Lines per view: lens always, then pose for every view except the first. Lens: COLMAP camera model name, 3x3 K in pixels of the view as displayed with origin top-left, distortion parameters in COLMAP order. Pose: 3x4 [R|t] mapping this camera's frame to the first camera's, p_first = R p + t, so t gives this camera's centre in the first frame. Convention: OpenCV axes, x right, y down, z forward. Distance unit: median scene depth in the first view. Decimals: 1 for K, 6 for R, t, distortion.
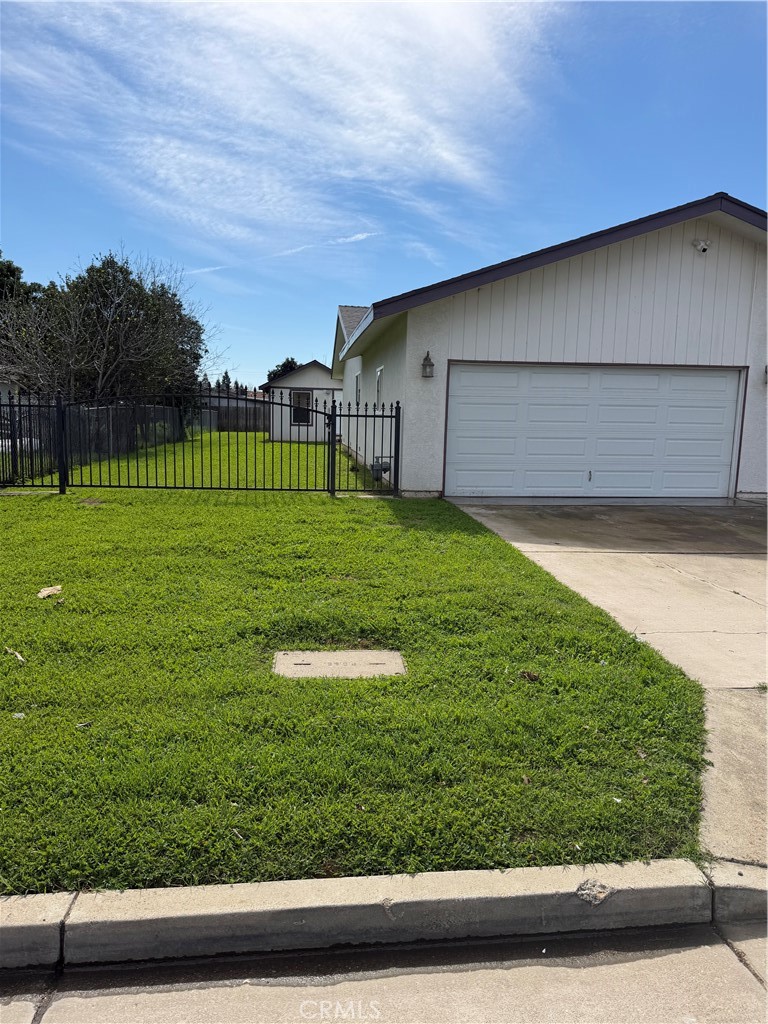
lens RADIAL K [[712.8, 0, 383.2], [0, 712.8, 497.9], [0, 0, 1]] dist [0.115523, -0.103080]
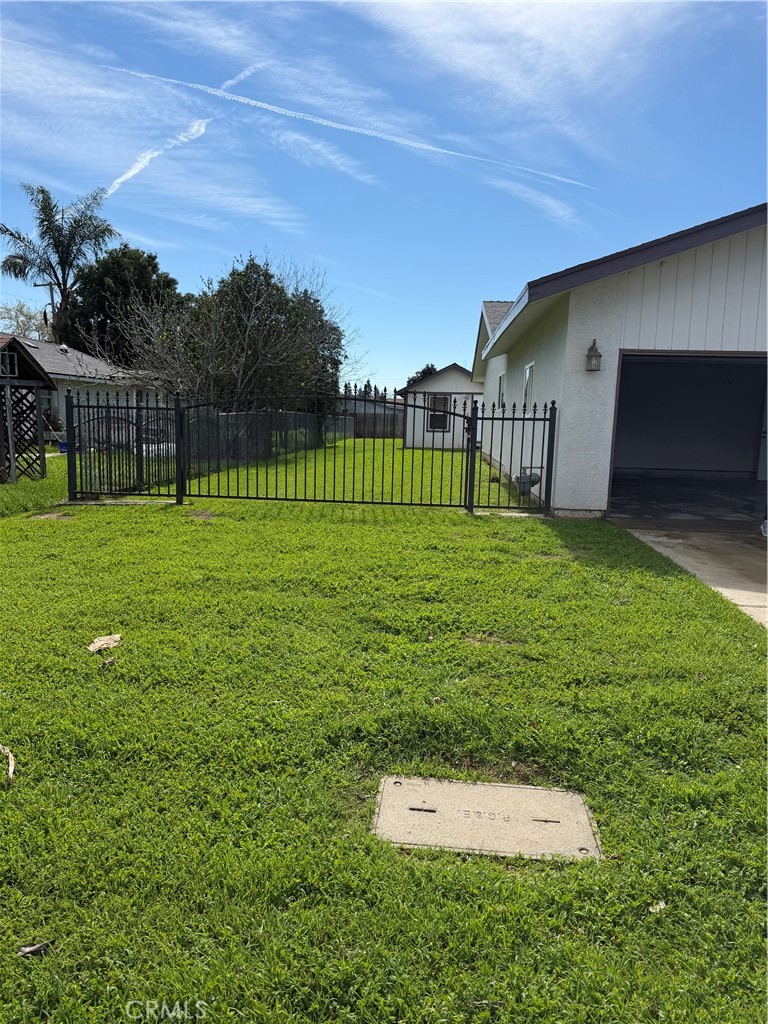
lens RADIAL K [[709.2, 0, 380.5], [0, 709.2, 528.9], [0, 0, 1]] dist [0.111439, -0.169916]
pose [[0.981116, 0.029719, -0.191123, -0.013561], [-0.023250, 0.999081, 0.036000, -0.012119], [0.192018, -0.030877, 0.980906, 0.144032]]
